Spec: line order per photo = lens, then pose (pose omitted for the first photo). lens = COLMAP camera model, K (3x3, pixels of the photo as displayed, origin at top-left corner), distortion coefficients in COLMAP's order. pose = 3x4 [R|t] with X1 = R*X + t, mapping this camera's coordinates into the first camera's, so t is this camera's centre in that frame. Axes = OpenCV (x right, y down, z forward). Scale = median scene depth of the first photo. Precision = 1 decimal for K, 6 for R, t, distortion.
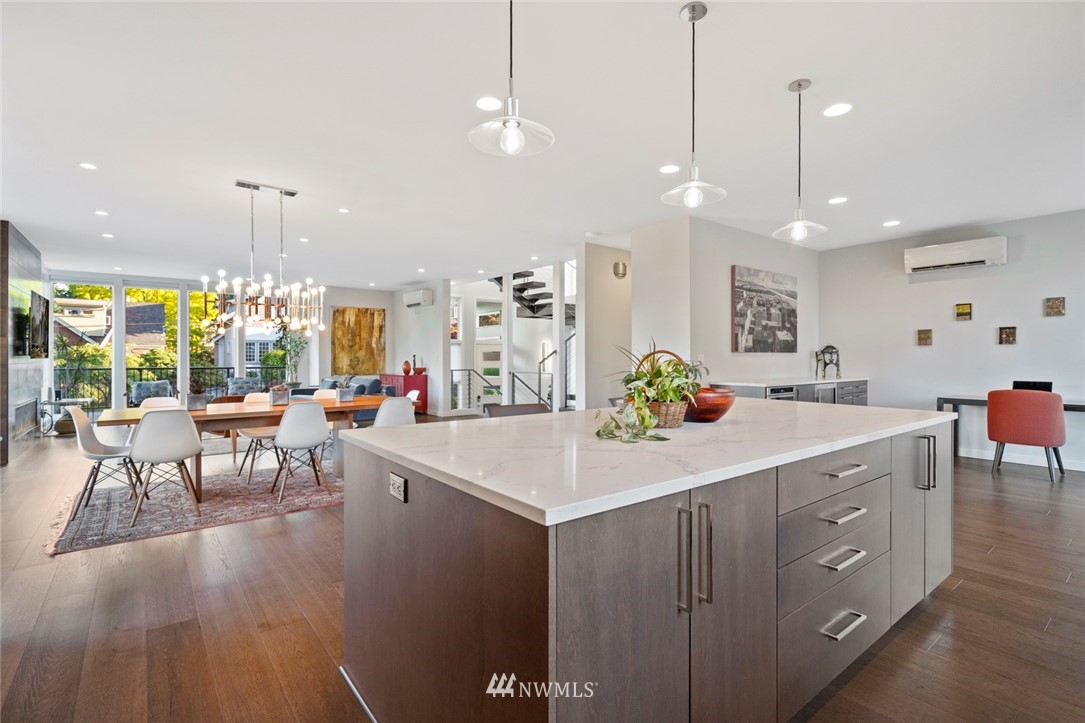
lens RADIAL K [[509.1, 0, 546.2], [0, 509.1, 356.6], [0, 0, 1]] dist [-0.001068, -0.000196]
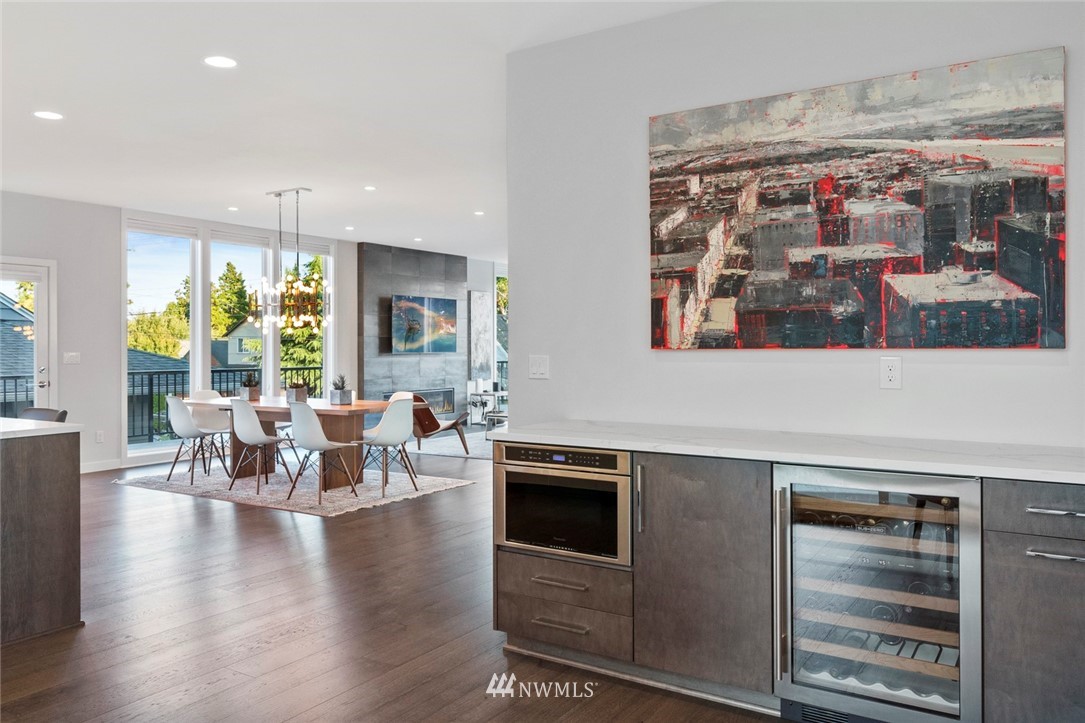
lens RADIAL K [[837.6, 0, 541.5], [0, 837.6, 361.1], [0, 0, 1]] dist [0.015551, 0.002050]
pose [[0.339643, 0.000427, -0.940554, 1.040240], [-0.003968, 0.999992, -0.000979, 0.001020], [0.940546, 0.004064, 0.339642, 0.806936]]
